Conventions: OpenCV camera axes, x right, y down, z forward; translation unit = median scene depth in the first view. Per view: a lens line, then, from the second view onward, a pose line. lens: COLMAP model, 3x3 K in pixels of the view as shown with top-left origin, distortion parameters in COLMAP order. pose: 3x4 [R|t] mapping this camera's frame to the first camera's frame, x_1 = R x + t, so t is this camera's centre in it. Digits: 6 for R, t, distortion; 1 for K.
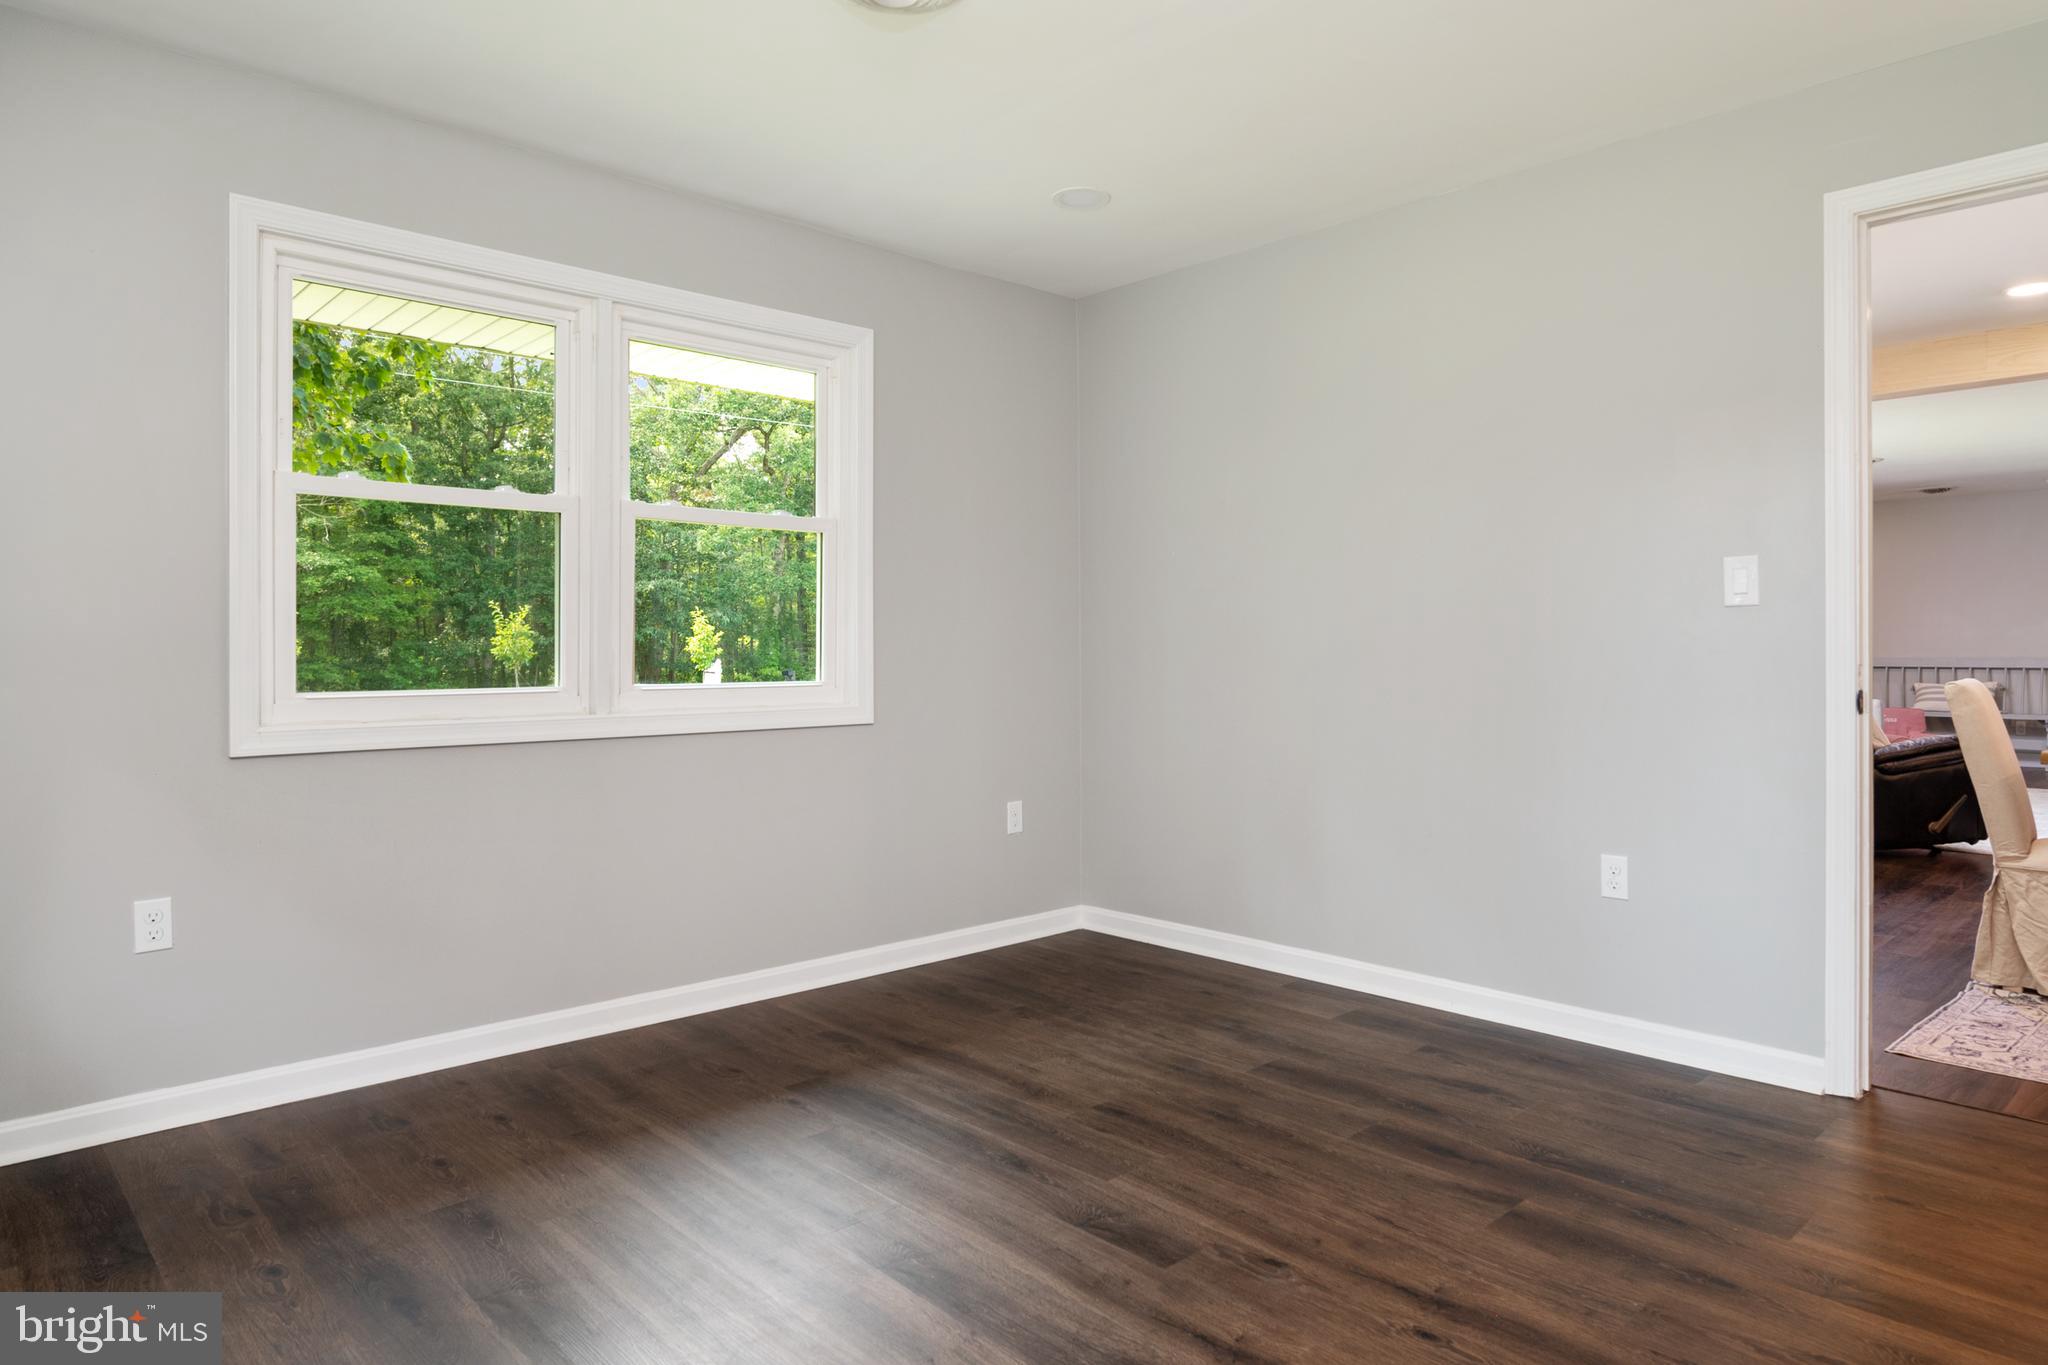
lens RADIAL K [[1255.0, 0, 1024.0], [0, 1255.0, 682.5], [0, 0, 1]] dist [-0.003191, -0.001066]
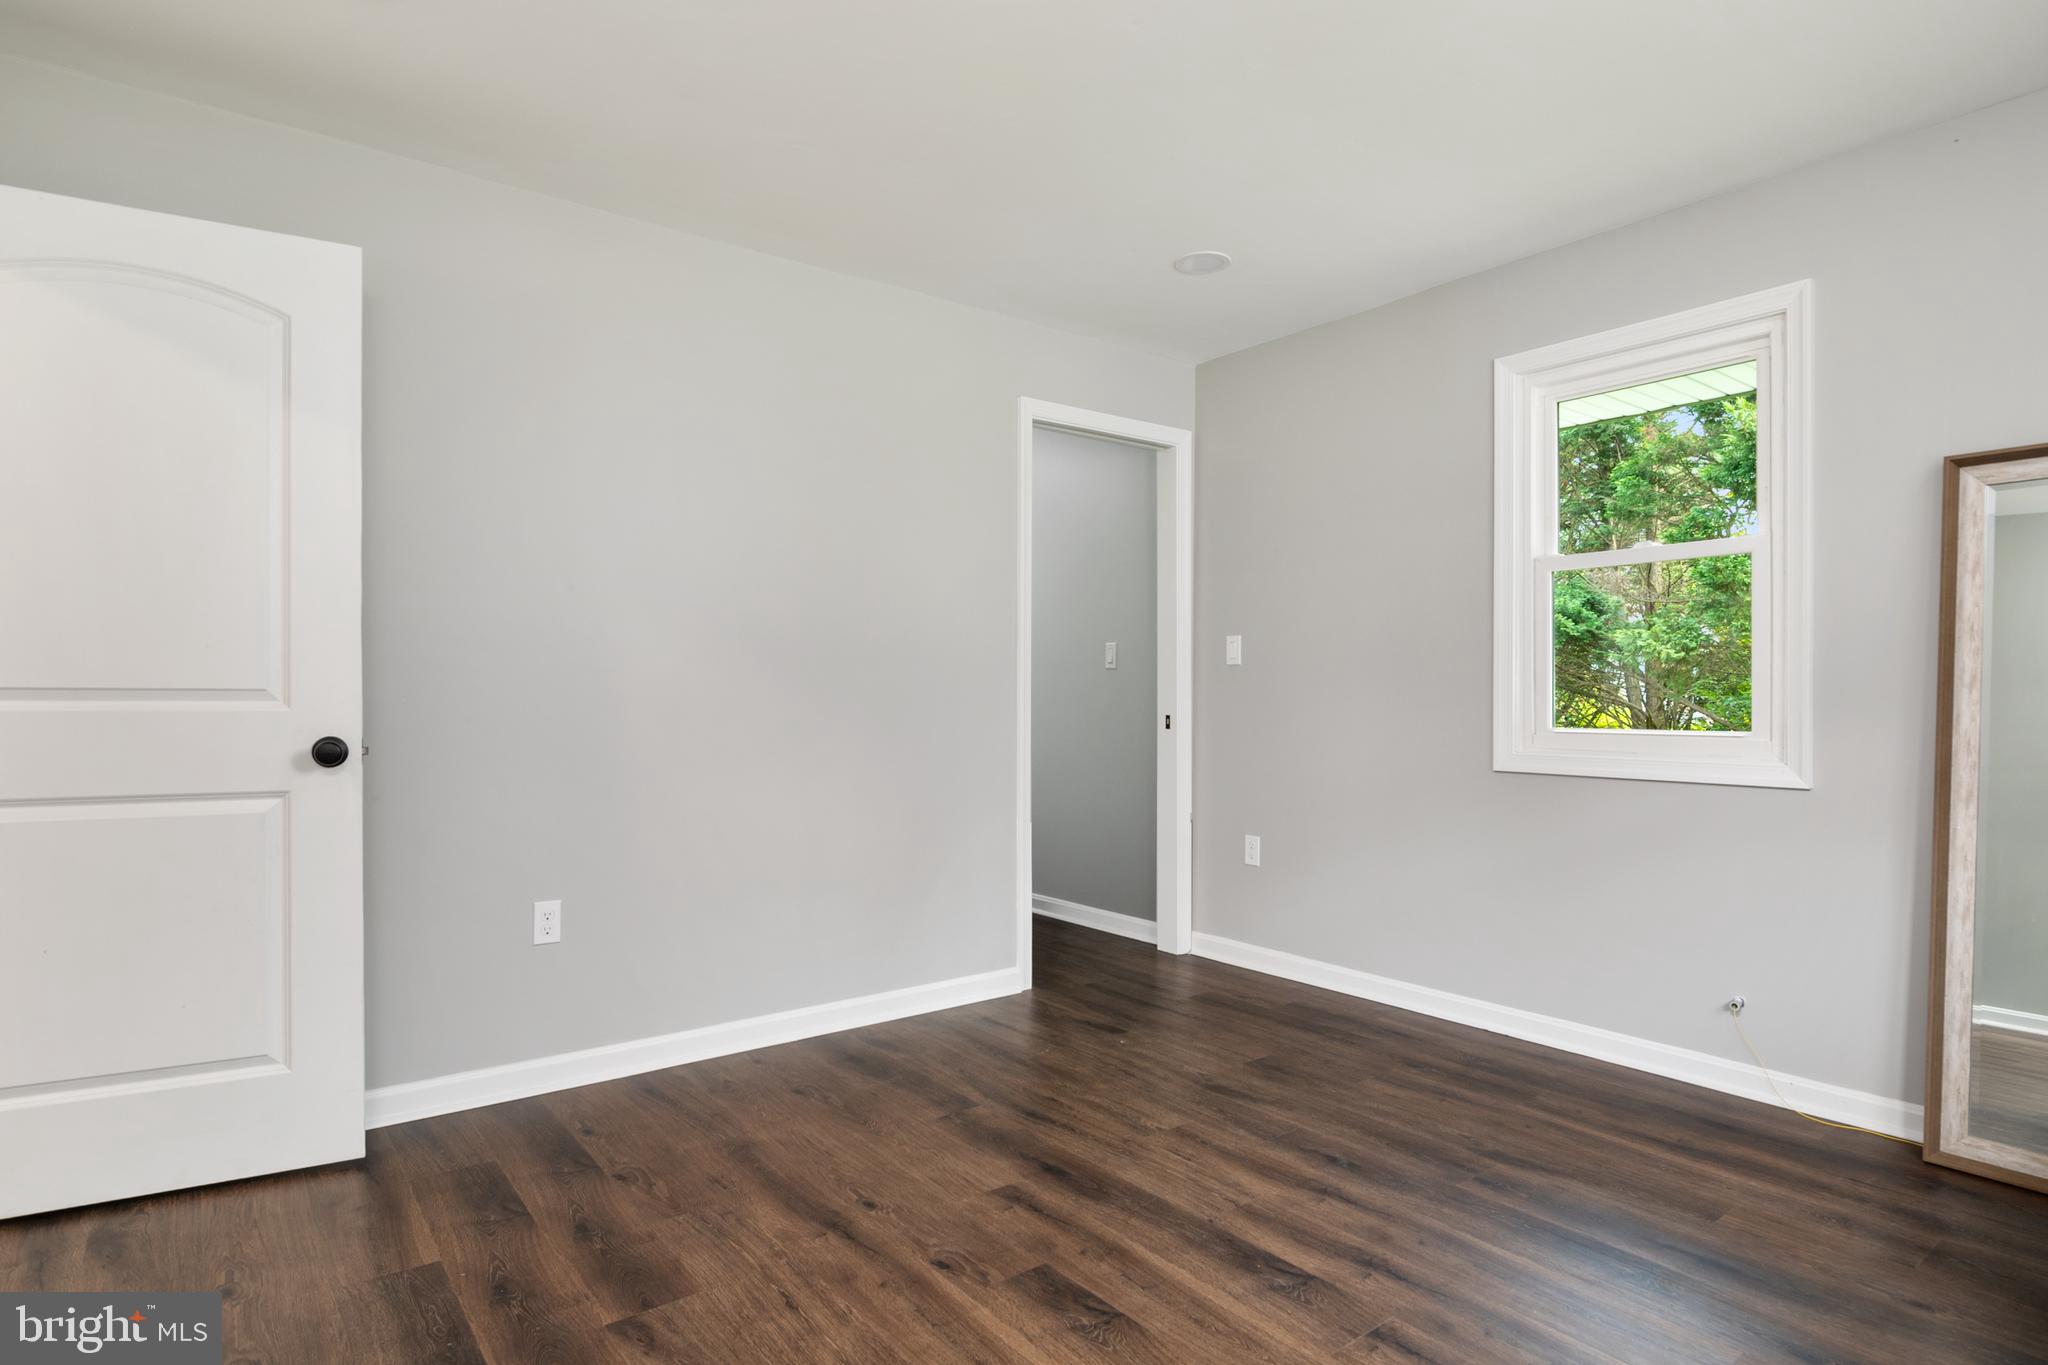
lens RADIAL K [[1104.4, 0, 1024.0], [0, 1104.4, 682.5], [0, 0, 1]] dist [-0.000277, -0.000076]
pose [[-0.995908, 0.002283, 0.090341, 0.042180], [0.003493, 0.999906, 0.013236, -0.049110], [-0.090303, 0.013498, -0.995823, 1.915803]]
